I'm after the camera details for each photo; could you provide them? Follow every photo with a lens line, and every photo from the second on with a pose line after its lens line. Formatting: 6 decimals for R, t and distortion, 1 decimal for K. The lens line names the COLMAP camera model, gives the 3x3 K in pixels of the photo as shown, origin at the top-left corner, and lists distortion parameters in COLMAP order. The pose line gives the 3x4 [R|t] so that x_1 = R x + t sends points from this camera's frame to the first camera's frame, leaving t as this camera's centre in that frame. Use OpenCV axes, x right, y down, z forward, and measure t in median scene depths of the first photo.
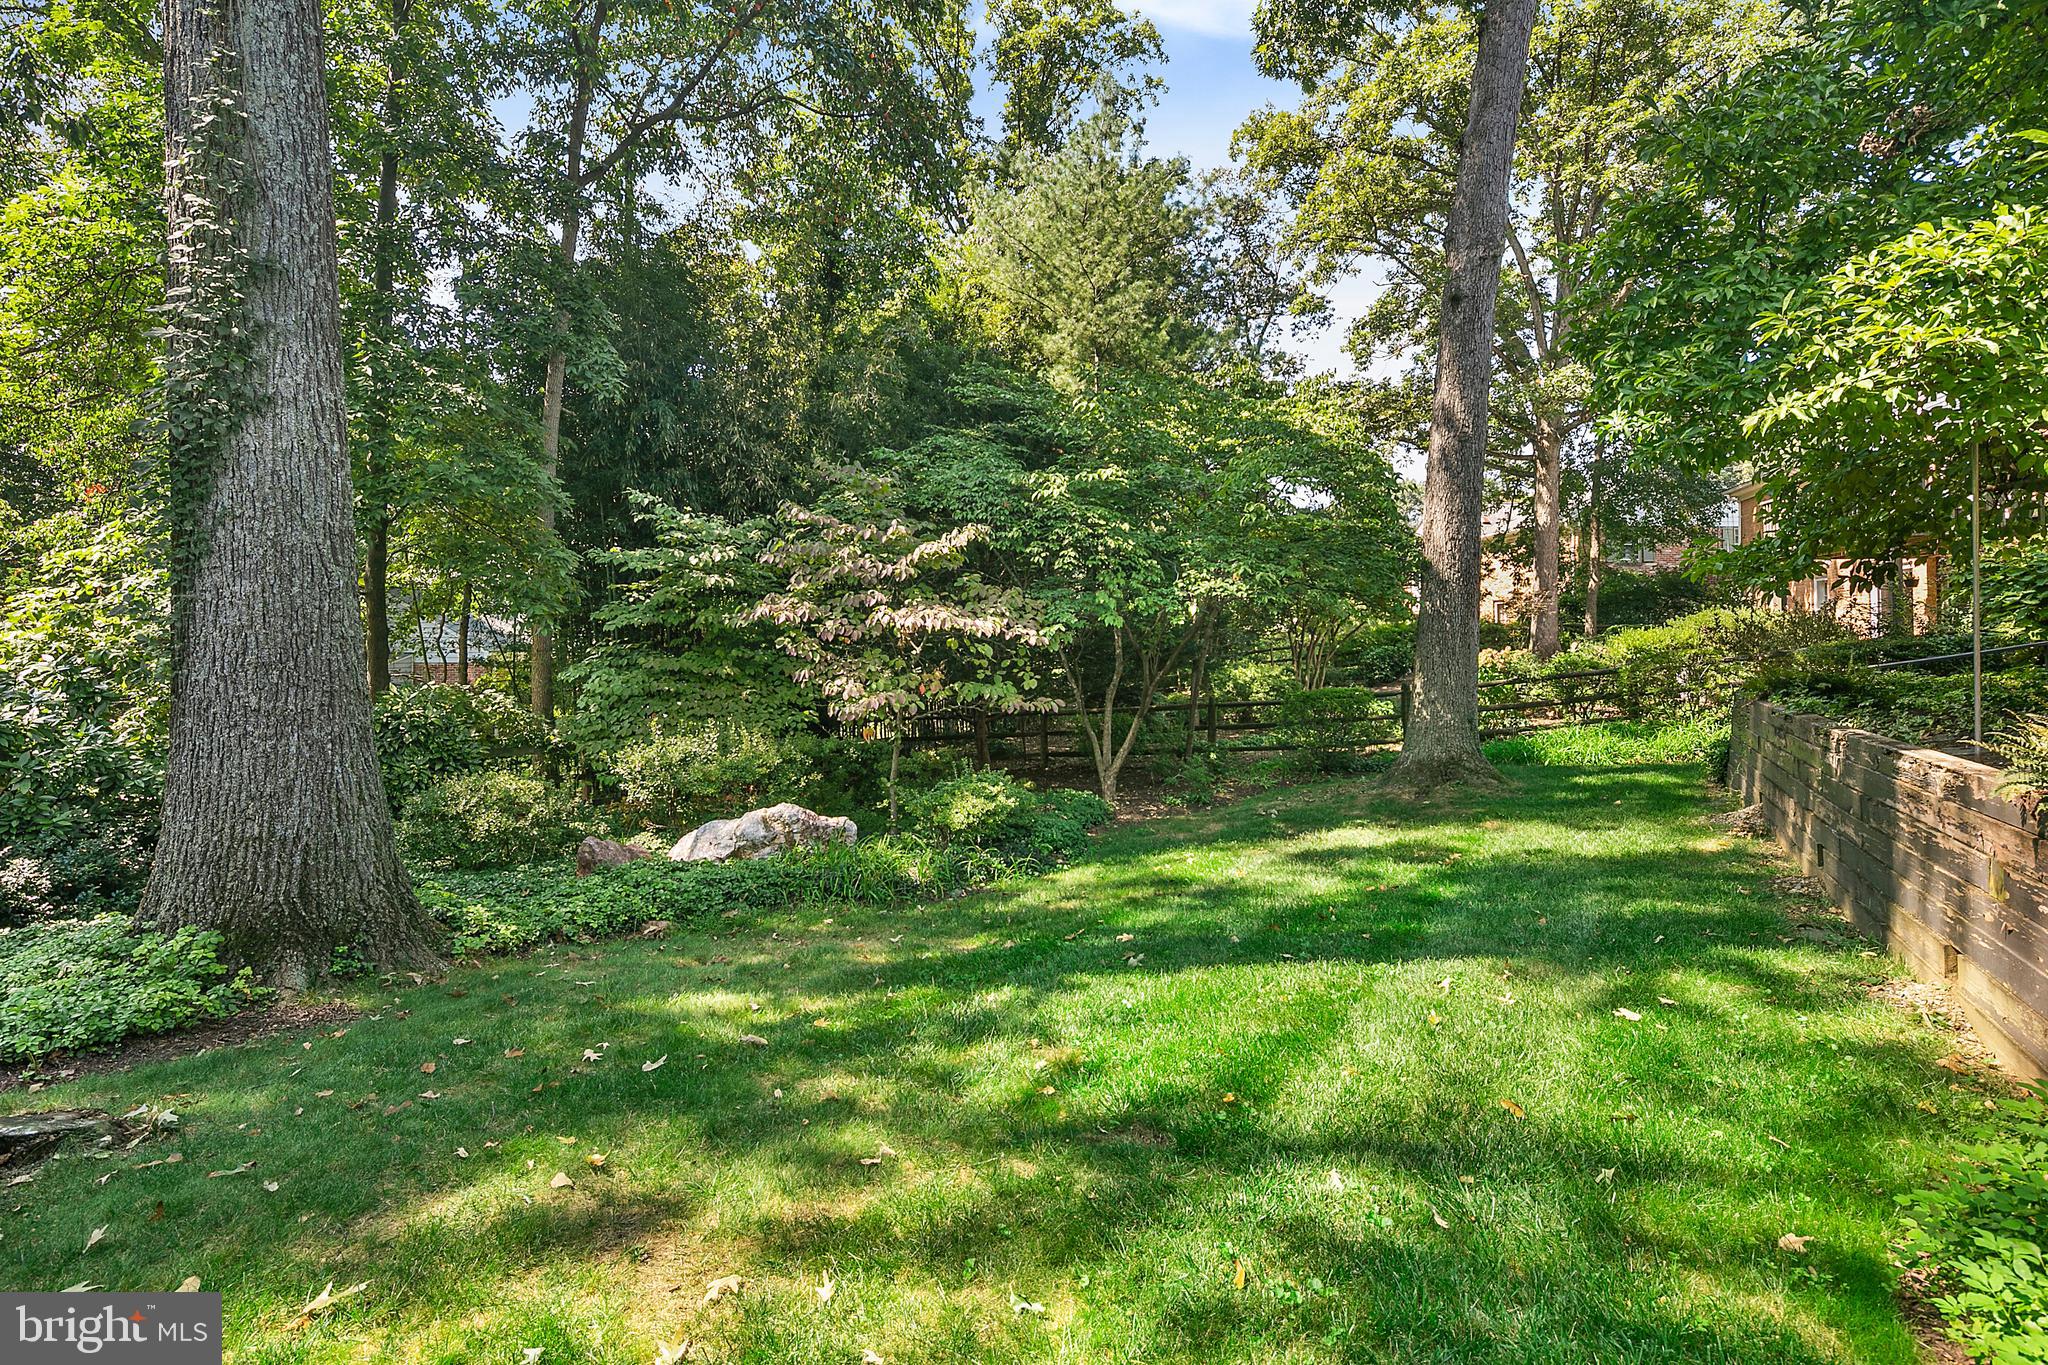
lens RADIAL K [[982.8, 0, 1032.2], [0, 982.8, 637.7], [0, 0, 1]] dist [-0.004671, -0.002280]
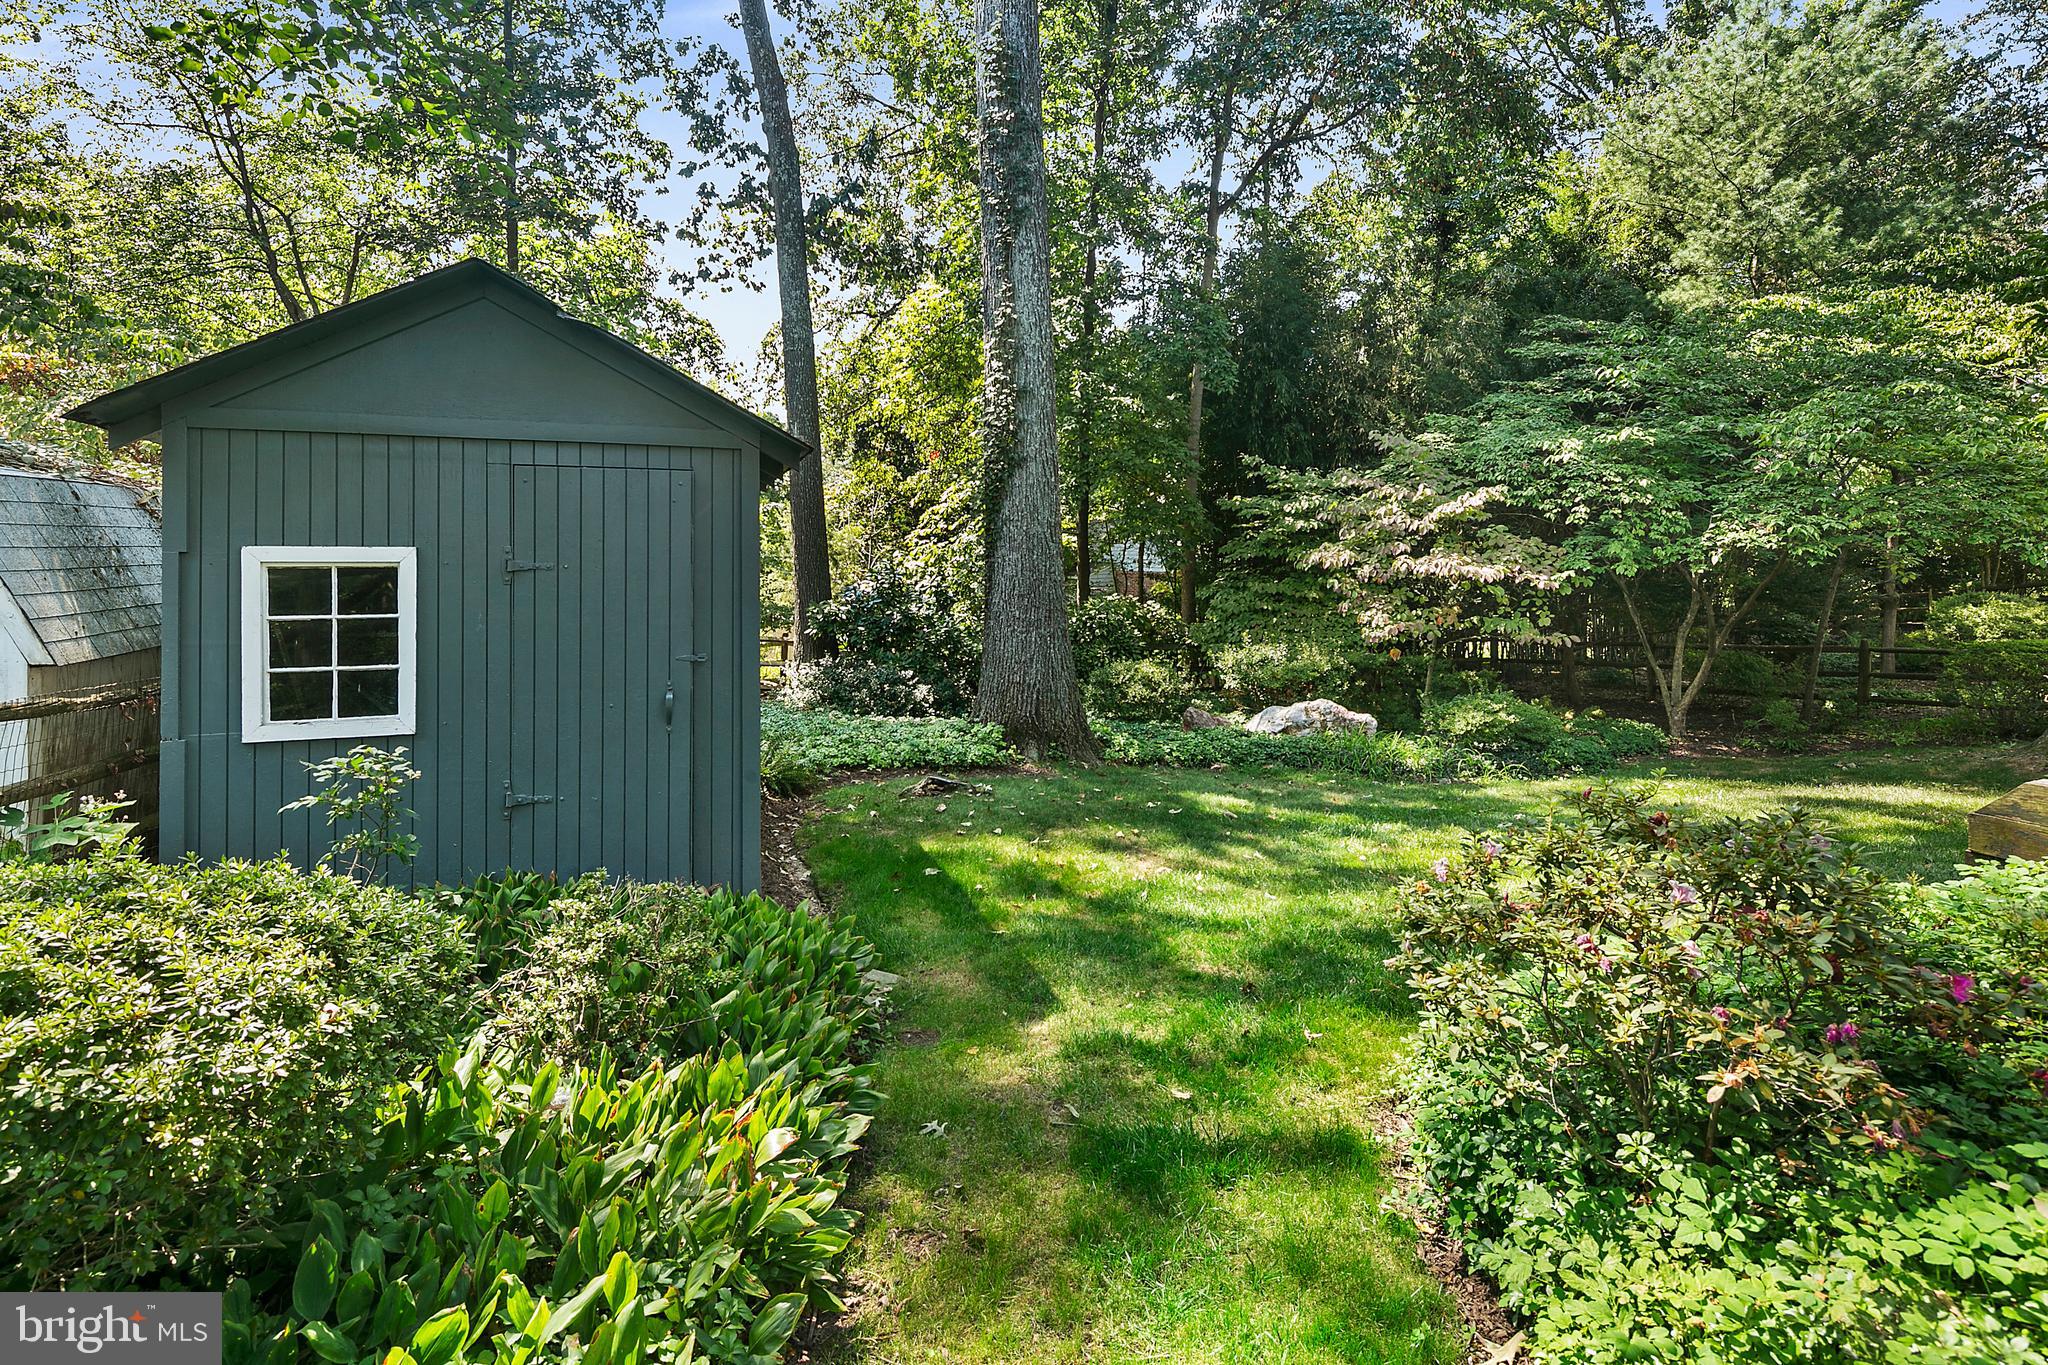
lens RADIAL K [[982.8, 0, 1024.0], [0, 982.8, 681.5], [0, 0, 1]] dist [-0.004671, -0.002280]
pose [[0.786276, 0.093040, -0.610830, 0.241394], [-0.005768, 0.989660, 0.143318, -0.047000], [0.617848, -0.109164, 0.778683, -0.303251]]
